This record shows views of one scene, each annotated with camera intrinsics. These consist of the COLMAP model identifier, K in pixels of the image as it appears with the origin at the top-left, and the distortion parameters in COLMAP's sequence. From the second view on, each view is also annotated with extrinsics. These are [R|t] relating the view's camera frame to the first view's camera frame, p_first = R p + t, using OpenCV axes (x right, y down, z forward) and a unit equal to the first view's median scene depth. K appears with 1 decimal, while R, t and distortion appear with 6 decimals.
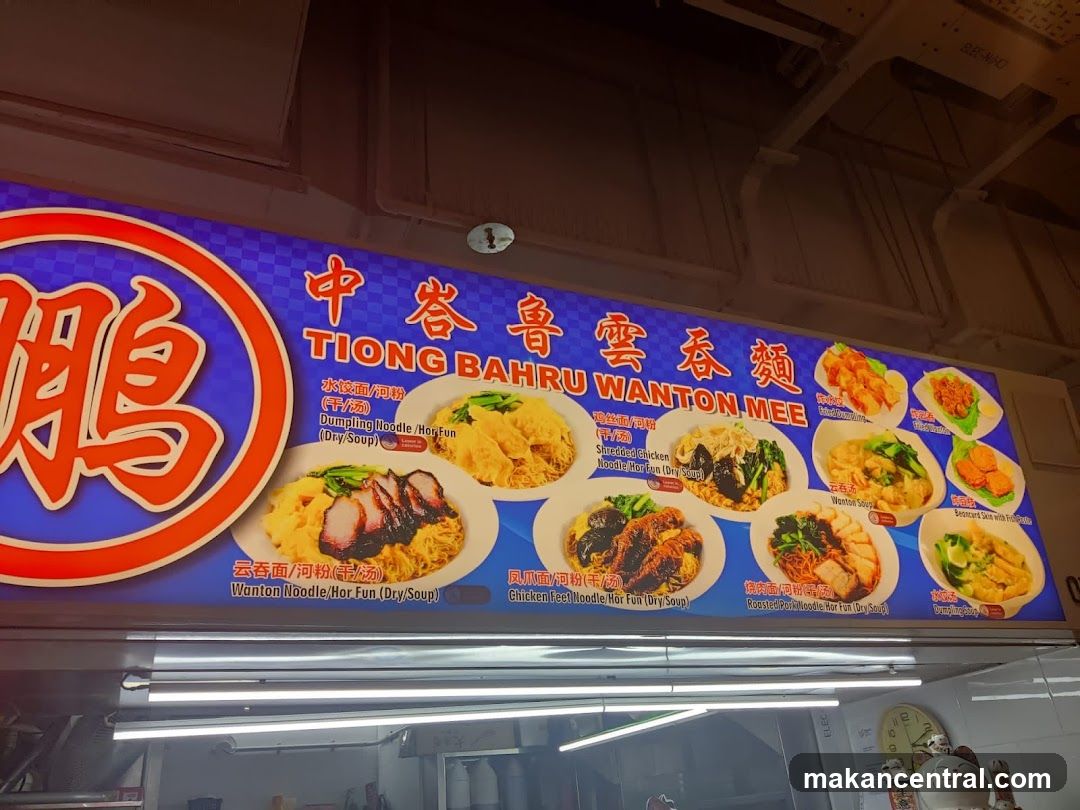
lens RADIAL K [[827.1, 0, 536.7], [0, 827.1, 415.1], [0, 0, 1]] dist [0.044355, -0.072514]
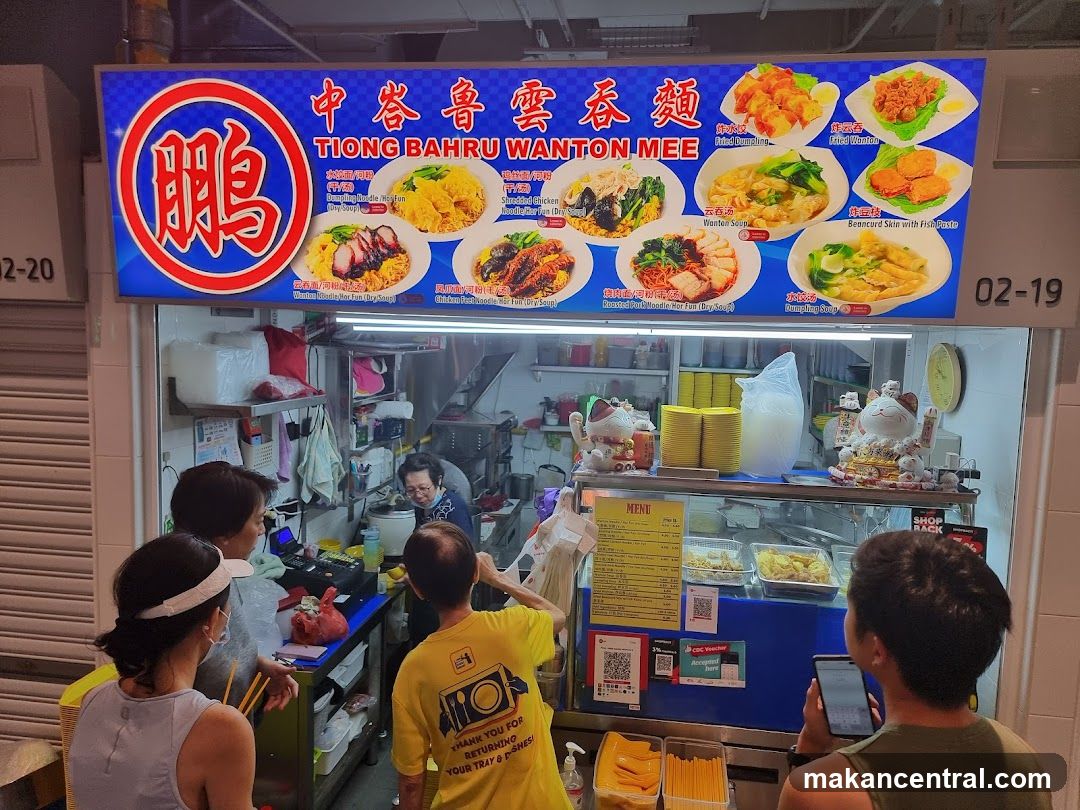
lens RADIAL K [[757.2, 0, 553.1], [0, 757.2, 404.7], [0, 0, 1]] dist [0.072123, -0.050106]
pose [[0.840786, 0.165120, -0.515572, 0.878227], [0.146867, 0.847065, 0.510794, -0.318653], [0.521066, -0.505189, 0.687950, -0.075944]]
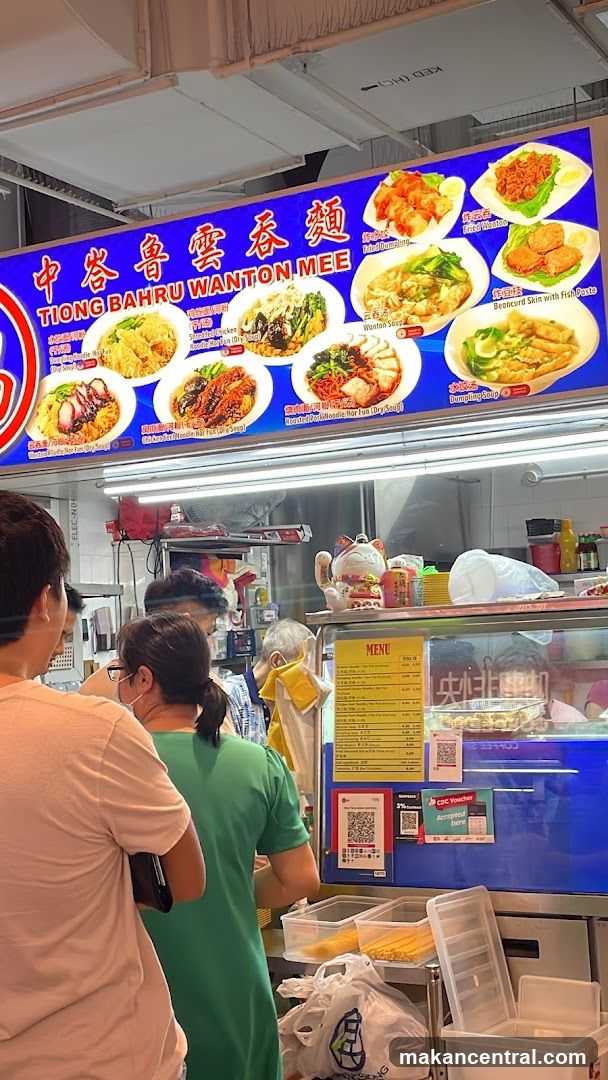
lens RADIAL K [[1331.3, 0, 331.7], [0, 1331.3, 519.2], [0, 0, 1]] dist [0.100410, 0.000000]
pose [[0.616961, -0.010471, -0.786924, 2.095438], [0.350767, 0.898759, 0.263048, -0.206285], [0.704501, -0.438318, 0.558173, -0.334052]]
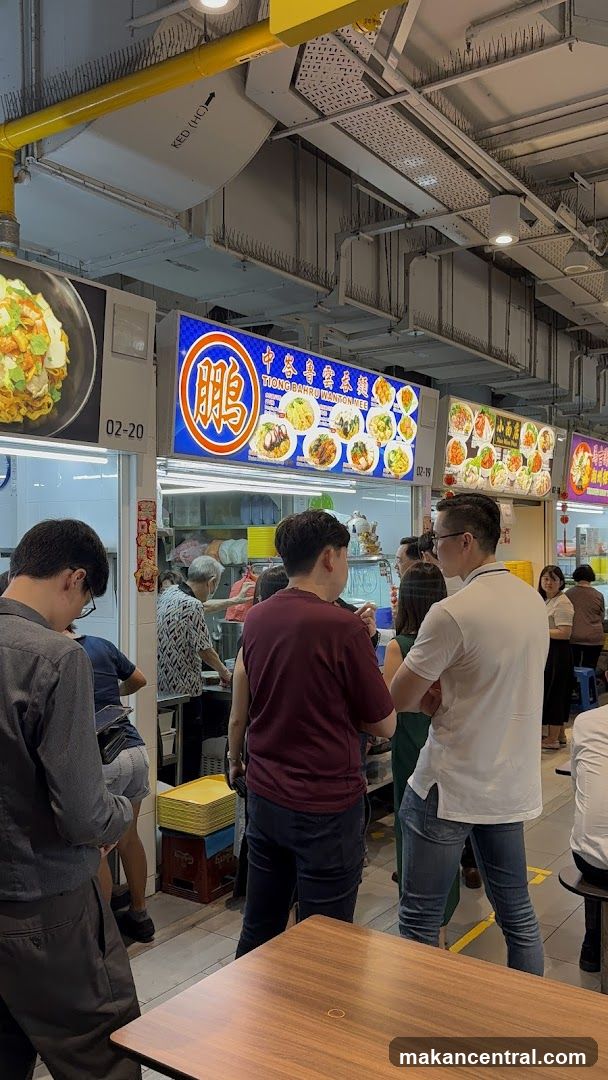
lens RADIAL K [[899.9, 0, 315.0], [0, 899.9, 545.9], [0, 0, 1]] dist [0.076715, -0.073665]
pose [[0.848495, 0.082460, 0.522740, -1.583633], [-0.298597, 0.890126, 0.344261, -0.656387], [-0.436916, -0.448192, 0.779890, -1.746618]]
